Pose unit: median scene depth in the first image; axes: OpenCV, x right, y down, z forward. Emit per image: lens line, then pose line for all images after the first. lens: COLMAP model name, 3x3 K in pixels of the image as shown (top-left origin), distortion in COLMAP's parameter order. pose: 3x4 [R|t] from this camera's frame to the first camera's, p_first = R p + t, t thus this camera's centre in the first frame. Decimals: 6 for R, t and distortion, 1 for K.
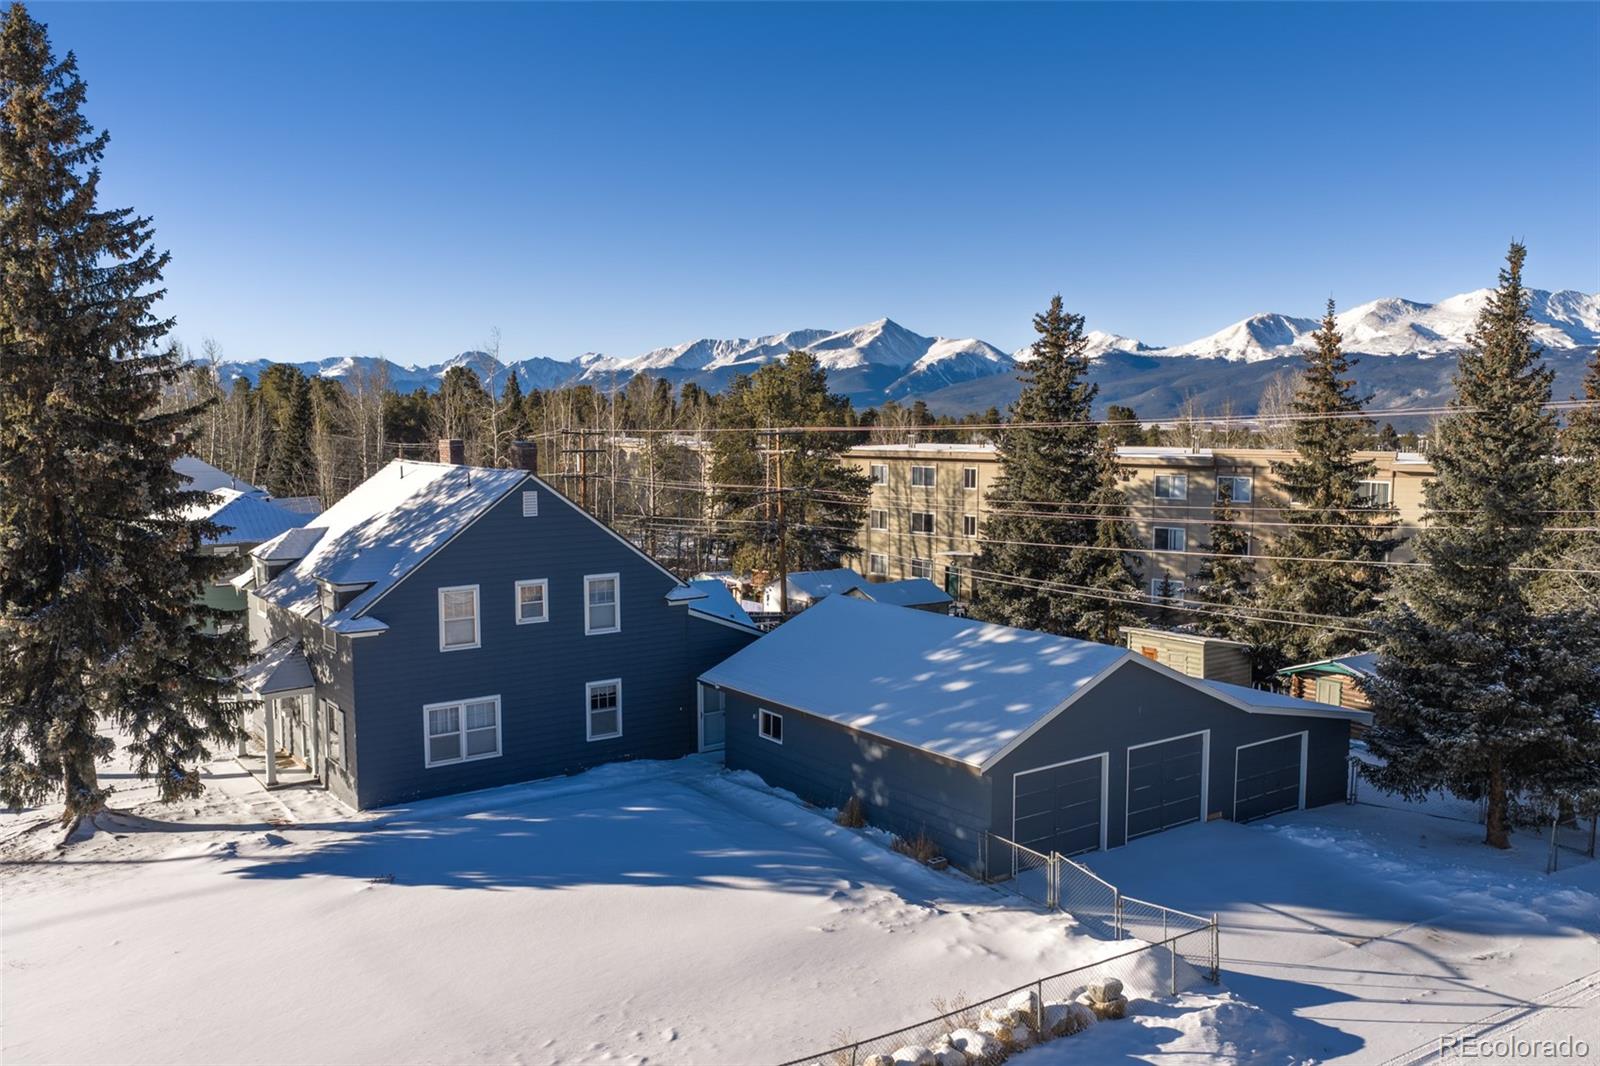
lens RADIAL K [[1314.4, 0, 796.0], [0, 1314.4, 547.0], [0, 0, 1]] dist [0.031779, -0.051517]
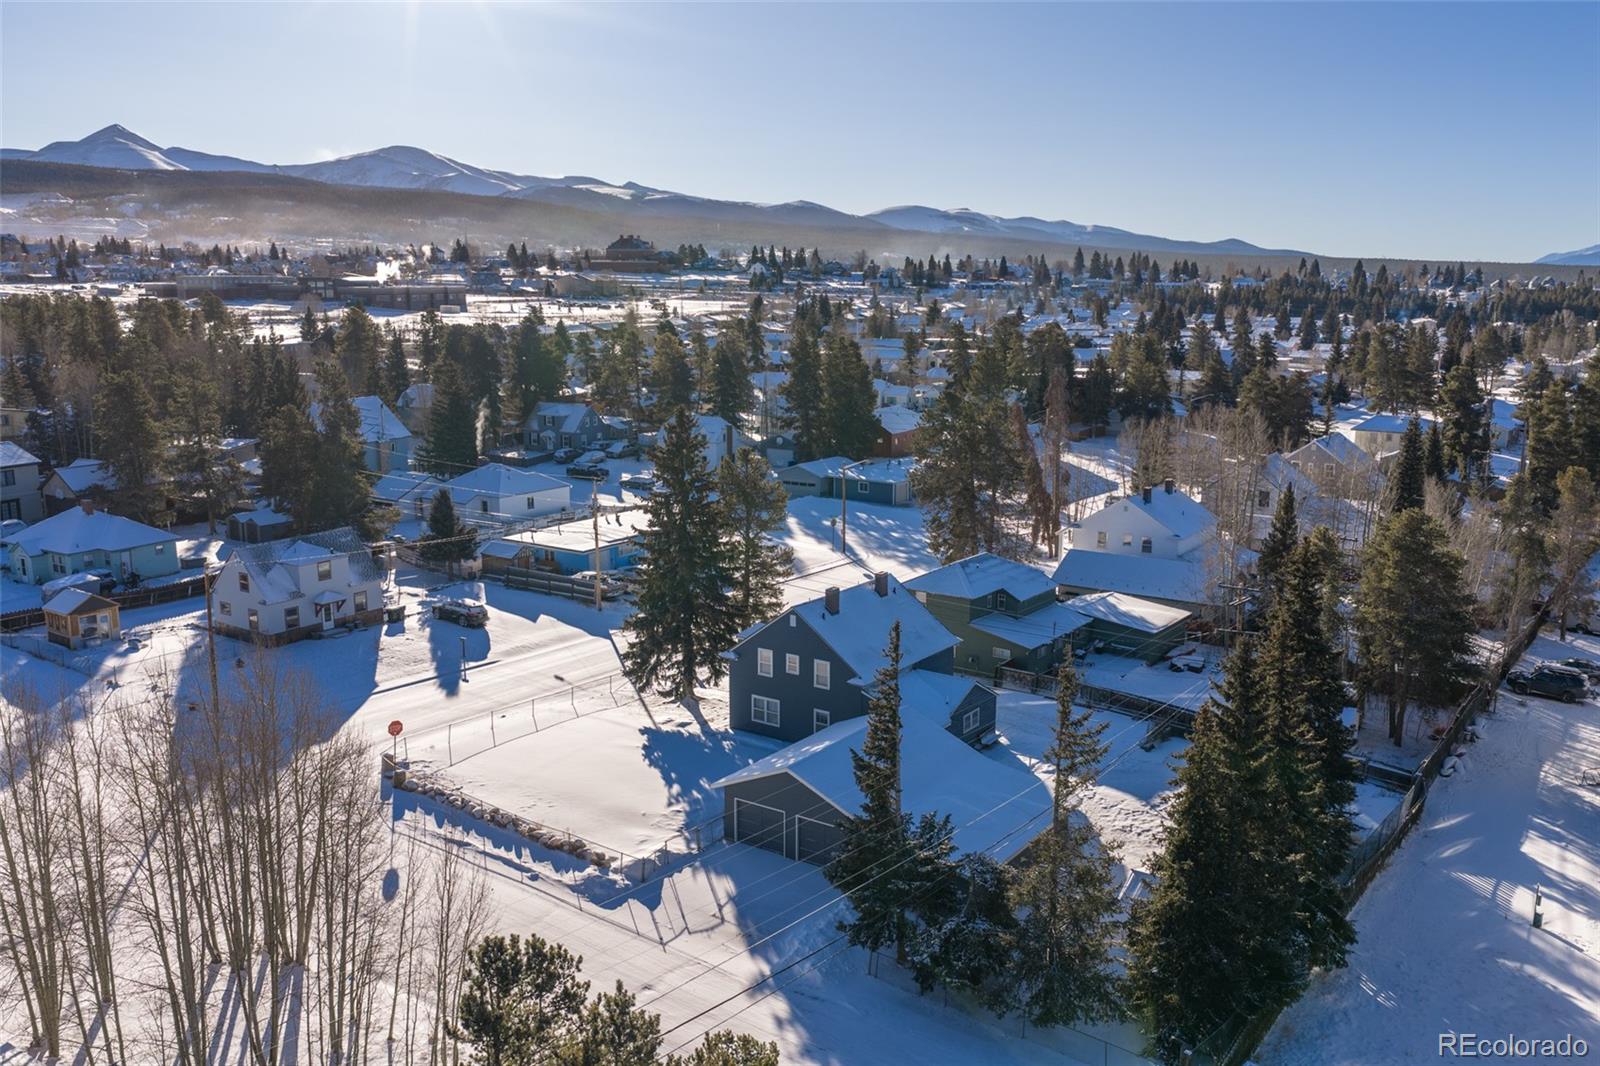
lens RADIAL K [[1314.4, 0, 796.0], [0, 1314.4, 547.0], [0, 0, 1]] dist [0.031779, -0.051517]
pose [[0.312095, 0.197817, -0.929228, 1.942399], [-0.096204, 0.979635, 0.176237, -0.578875], [0.945167, 0.034392, 0.324770, 0.305481]]
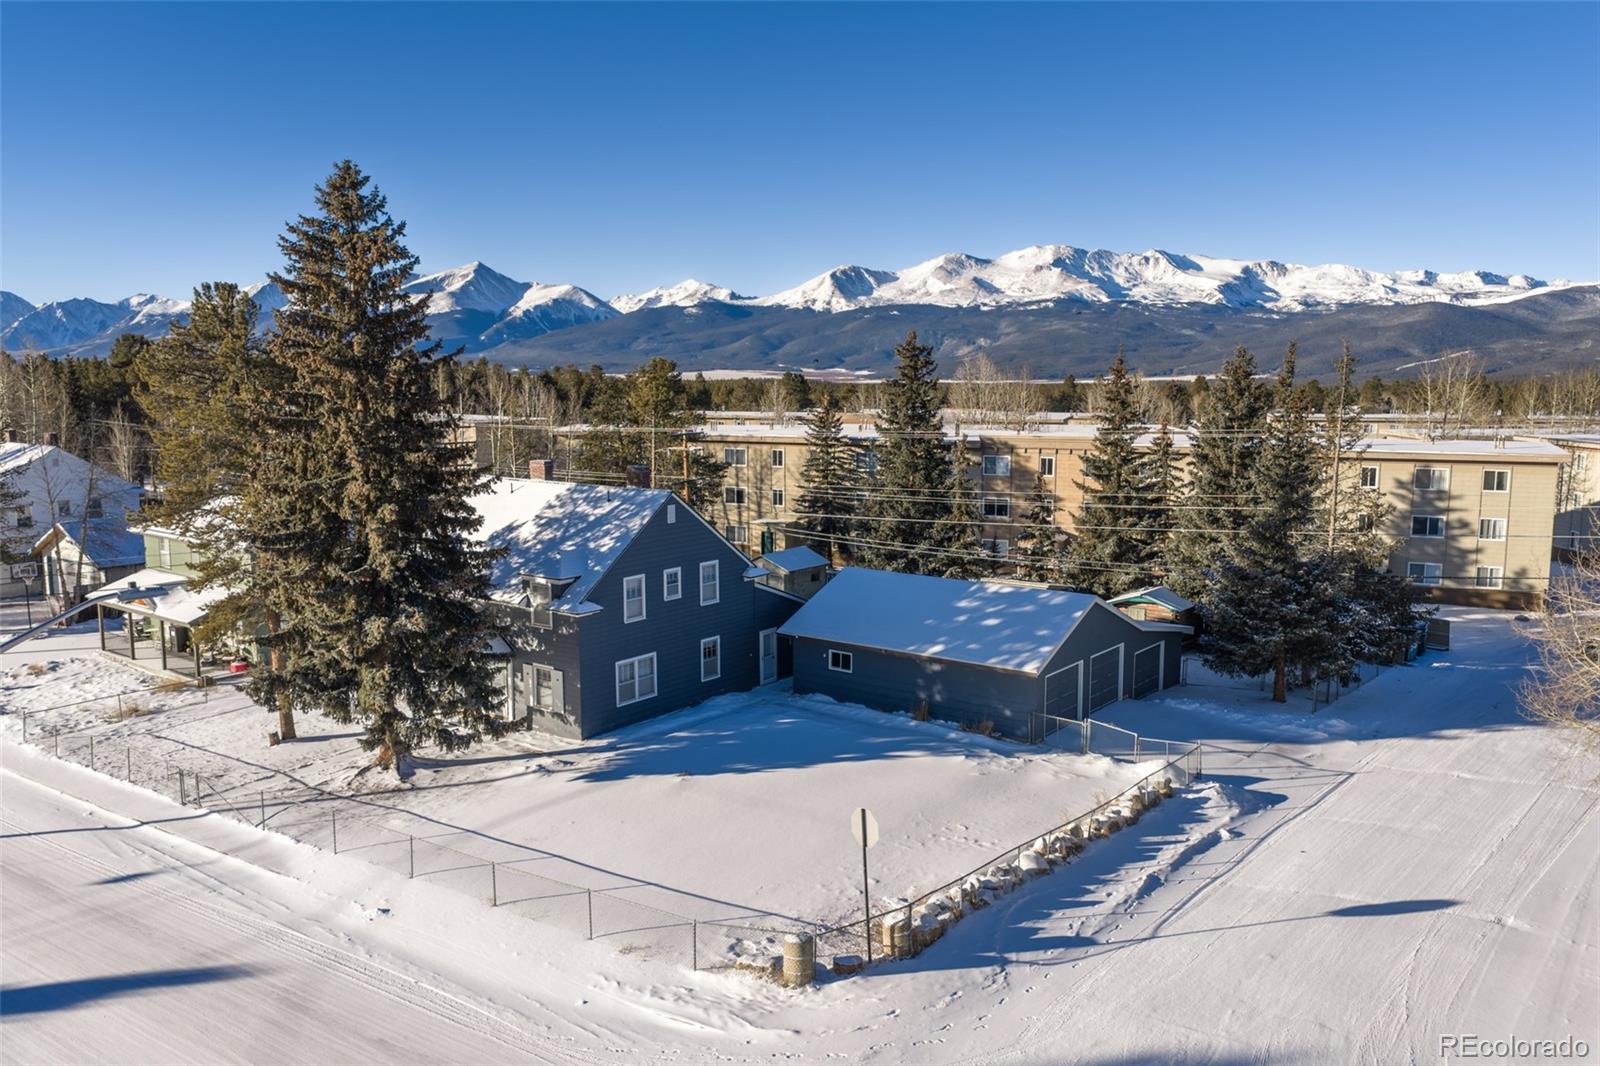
lens RADIAL K [[1314.4, 0, 796.0], [0, 1314.4, 547.0], [0, 0, 1]] dist [0.031779, -0.051517]
pose [[0.955524, -0.043607, 0.291673, -0.515755], [0.032151, 0.998516, 0.043960, -0.058490], [-0.293157, -0.032627, 0.955507, -0.391902]]
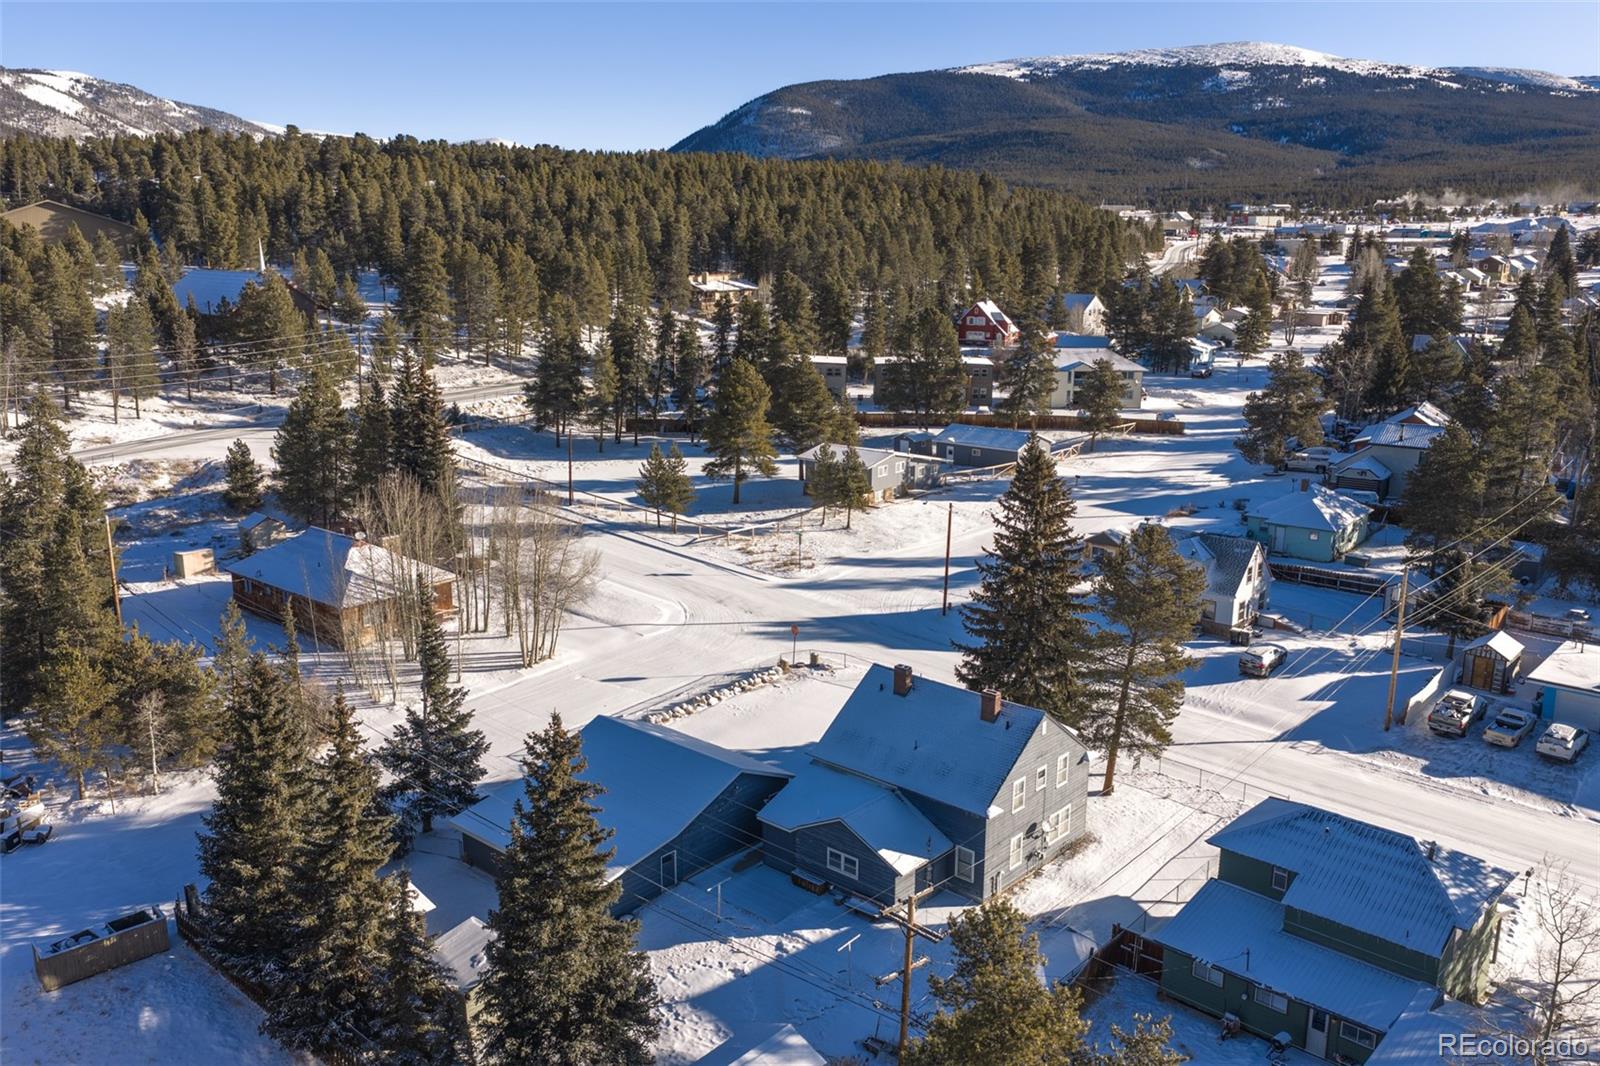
lens RADIAL K [[1314.4, 0, 796.0], [0, 1314.4, 547.0], [0, 0, 1]] dist [0.031779, -0.051517]
pose [[-0.979423, 0.049480, -0.195661, 0.344162], [-0.018040, 0.944137, 0.329059, -0.961965], [0.201012, 0.325817, -0.923817, 2.989099]]
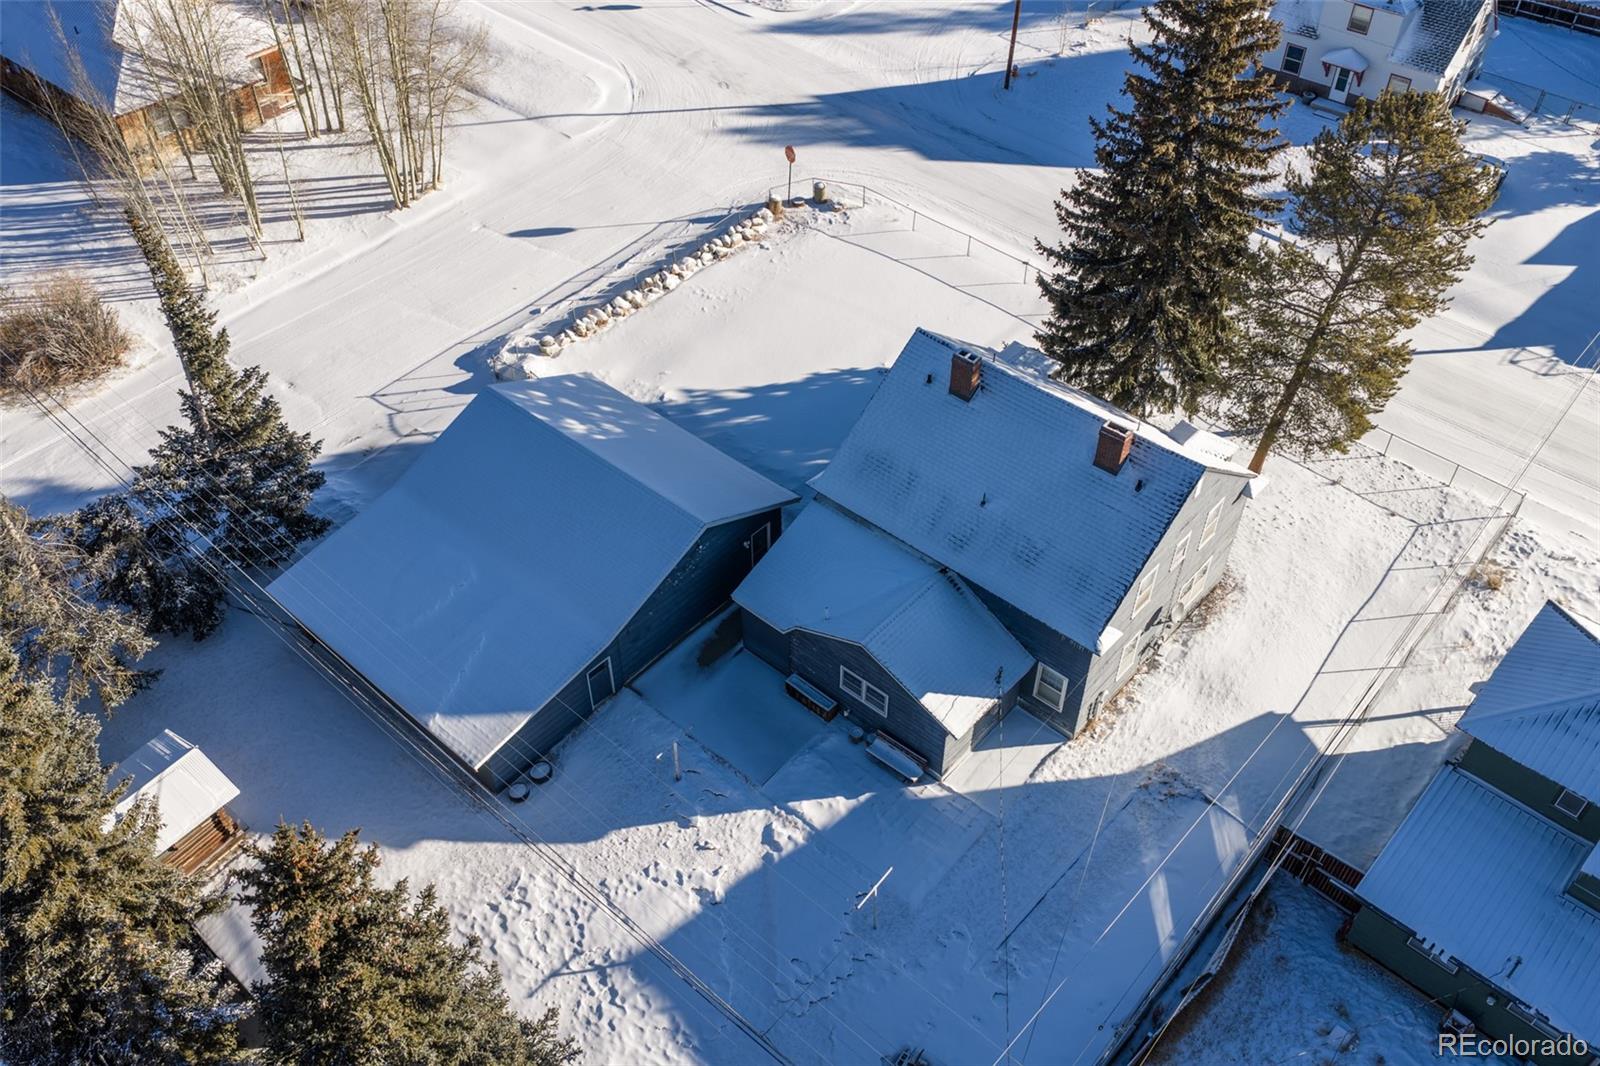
lens RADIAL K [[1314.4, 0, 796.0], [0, 1314.4, 547.0], [0, 0, 1]] dist [0.031779, -0.051517]
pose [[-0.978917, 0.146928, -0.141894, 0.144396], [-0.011728, 0.653097, 0.757184, -0.932627], [0.203922, 0.742884, -0.637604, 2.057905]]
